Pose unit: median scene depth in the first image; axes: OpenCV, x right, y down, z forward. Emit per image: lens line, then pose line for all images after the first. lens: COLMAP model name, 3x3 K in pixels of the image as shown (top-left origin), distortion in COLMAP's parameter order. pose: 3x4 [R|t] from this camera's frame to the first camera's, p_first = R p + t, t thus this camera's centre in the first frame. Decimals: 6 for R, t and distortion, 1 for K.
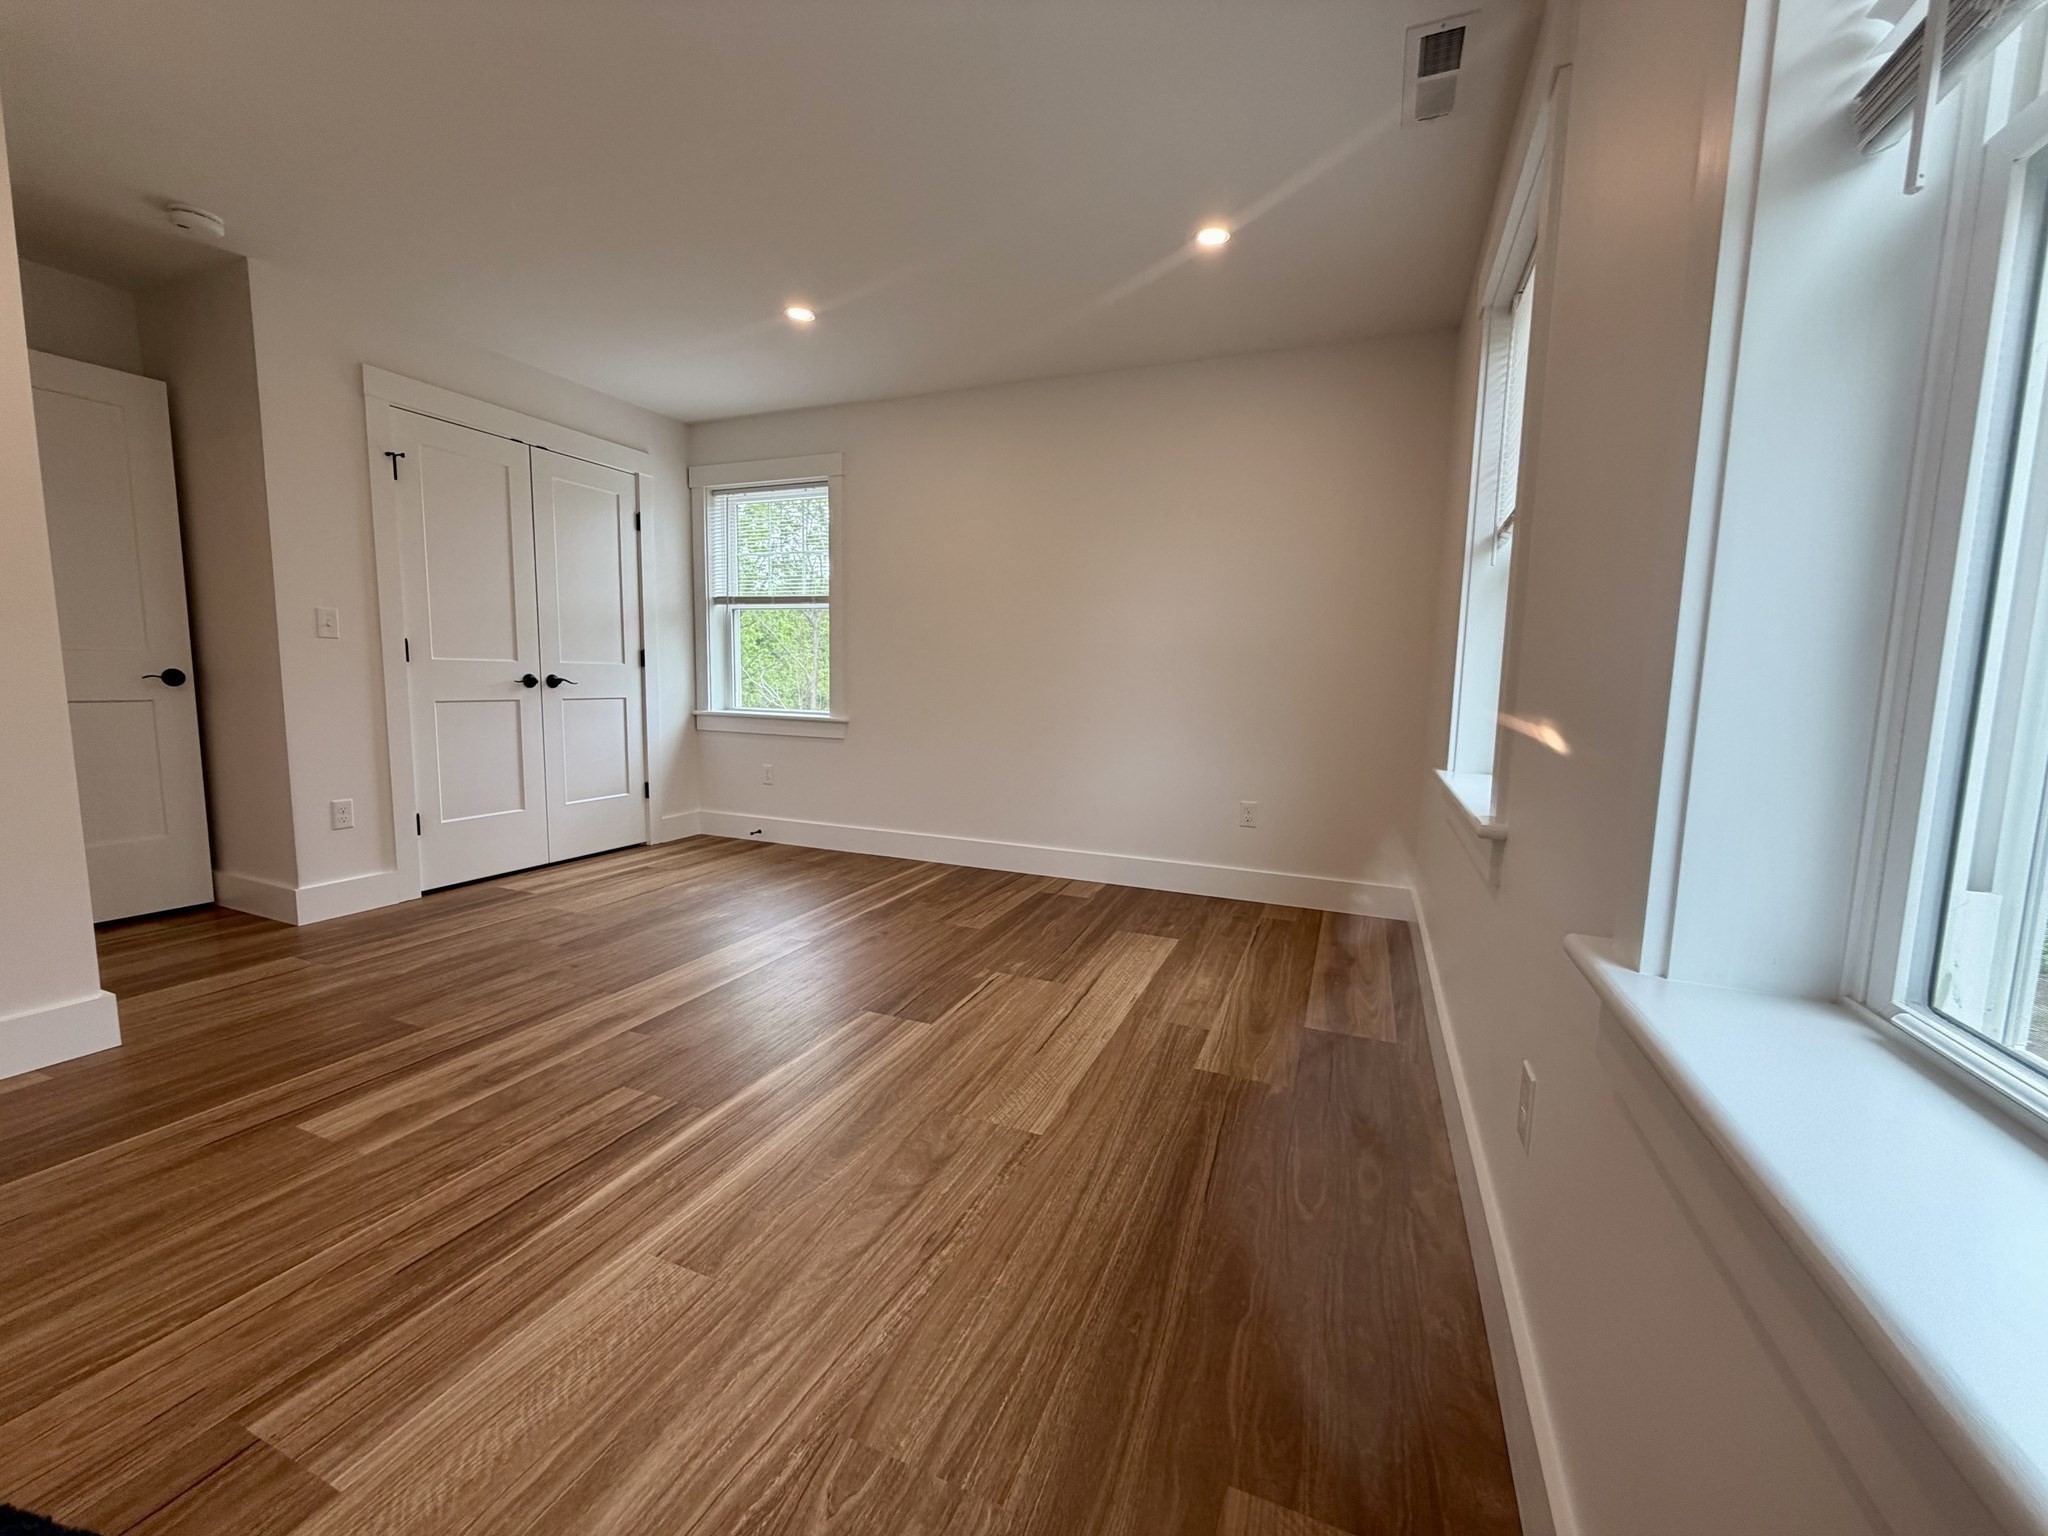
lens RADIAL K [[839.2, 0, 1024.0], [0, 839.2, 768.0], [0, 0, 1]] dist [-0.001676, -0.000334]
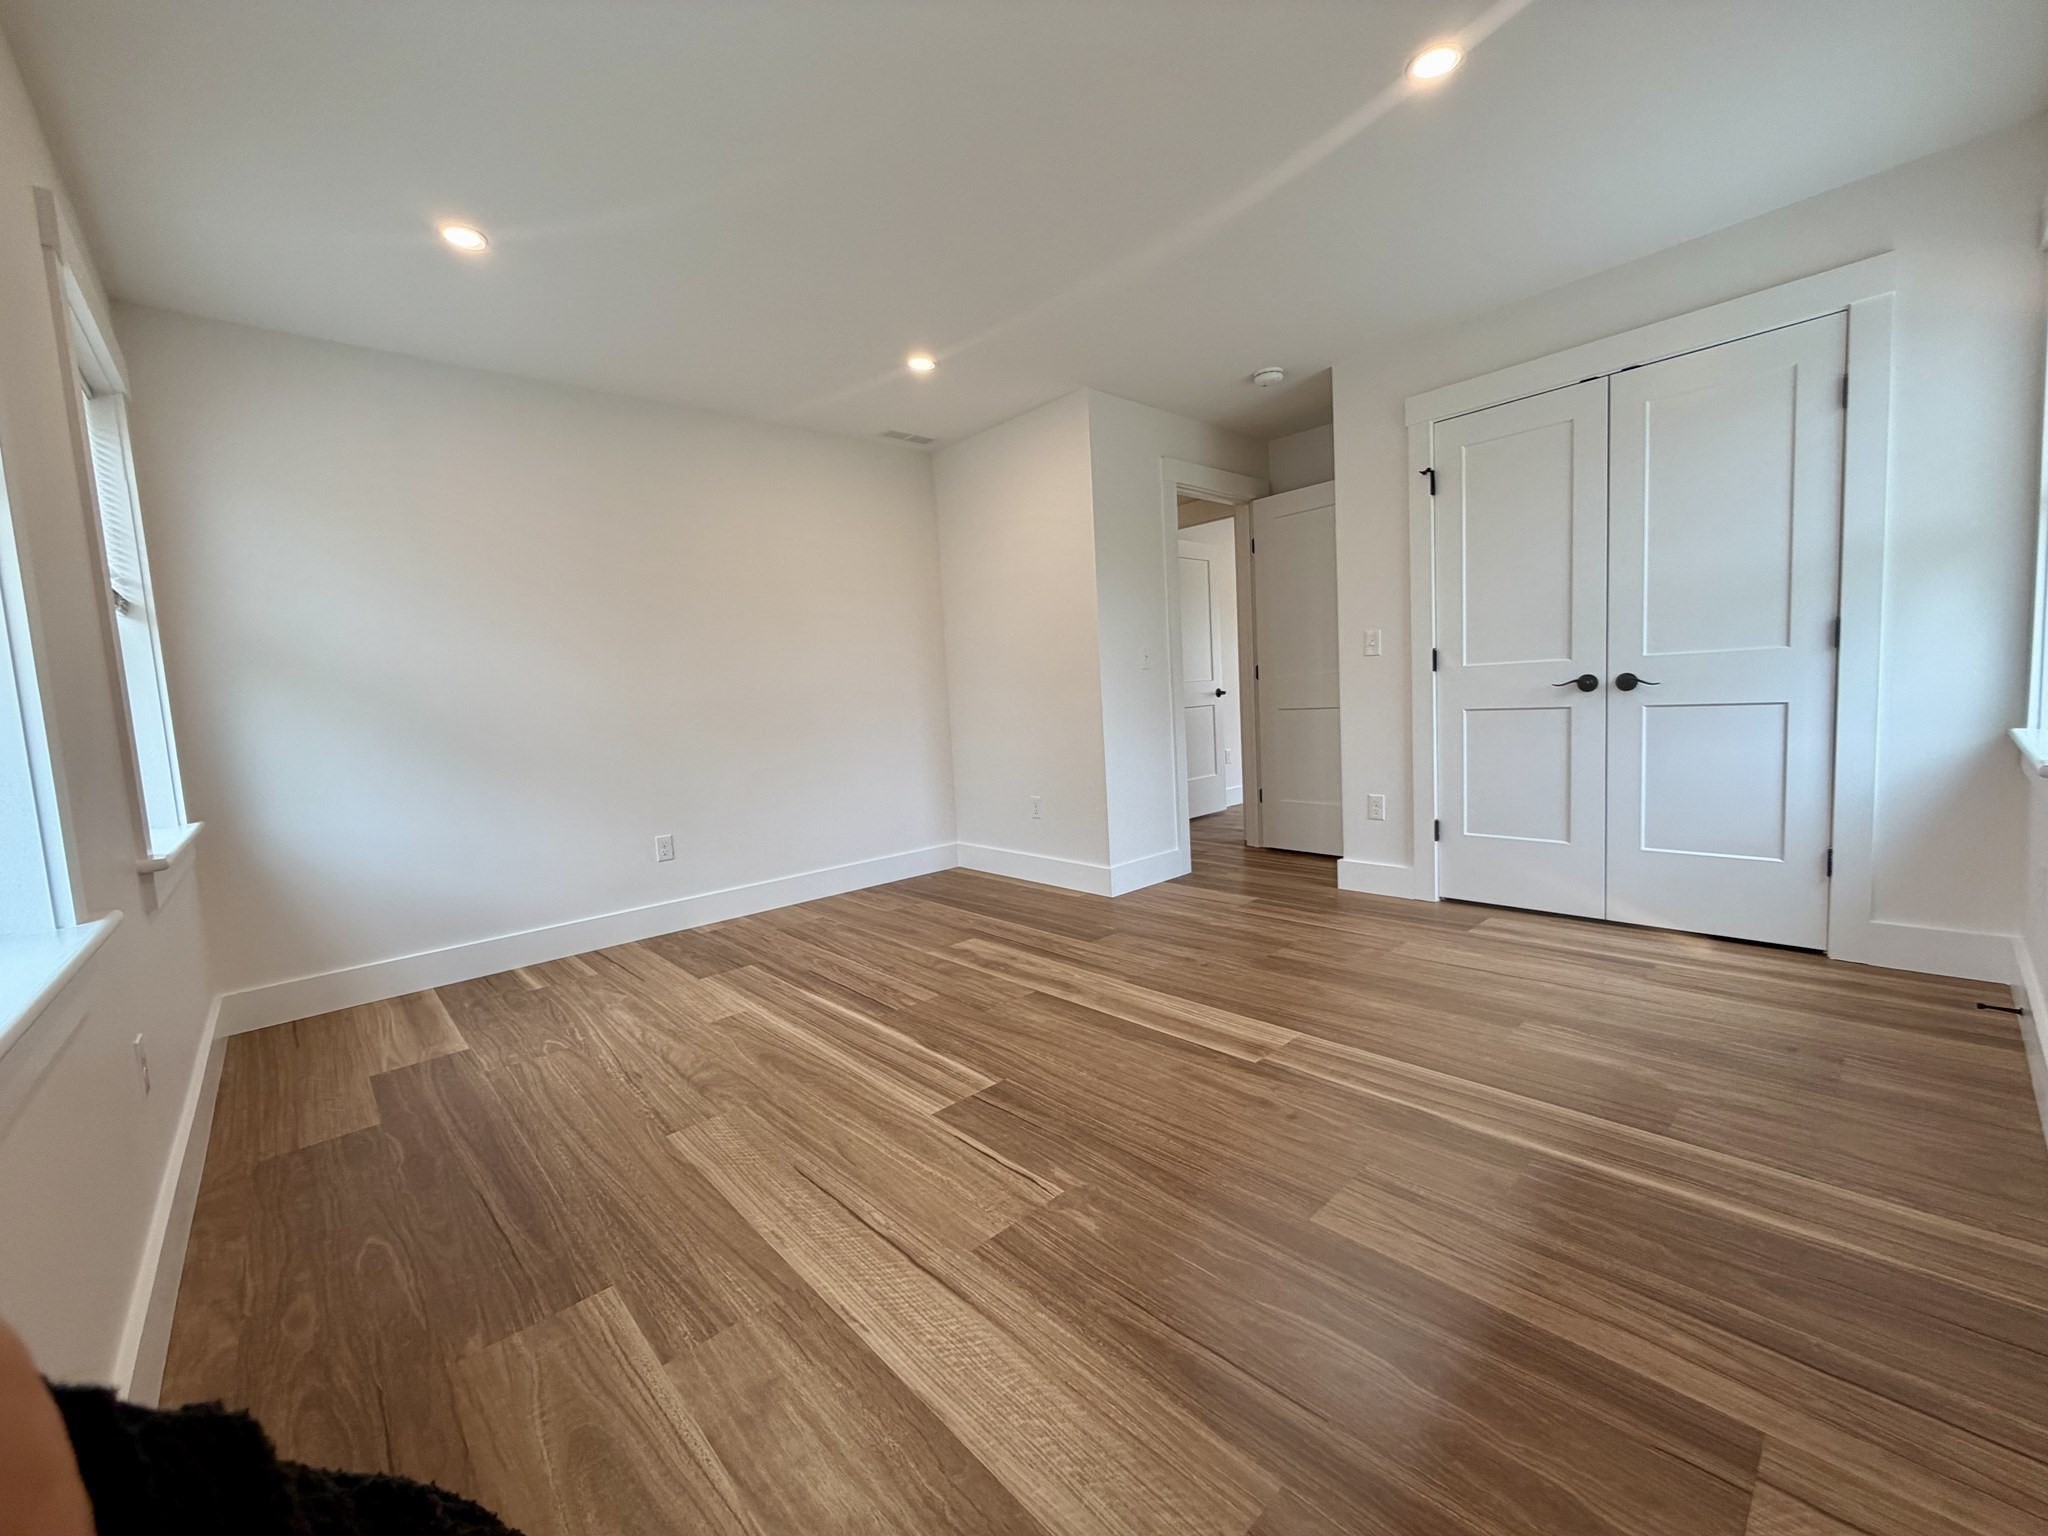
lens RADIAL K [[839.2, 0, 1024.0], [0, 839.2, 768.0], [0, 0, 1]] dist [-0.001676, -0.000334]
pose [[-0.446961, 0.082784, -0.890715, 0.571780], [-0.052298, 0.991587, 0.118403, -0.145394], [0.893023, 0.099504, -0.438872, 1.419358]]
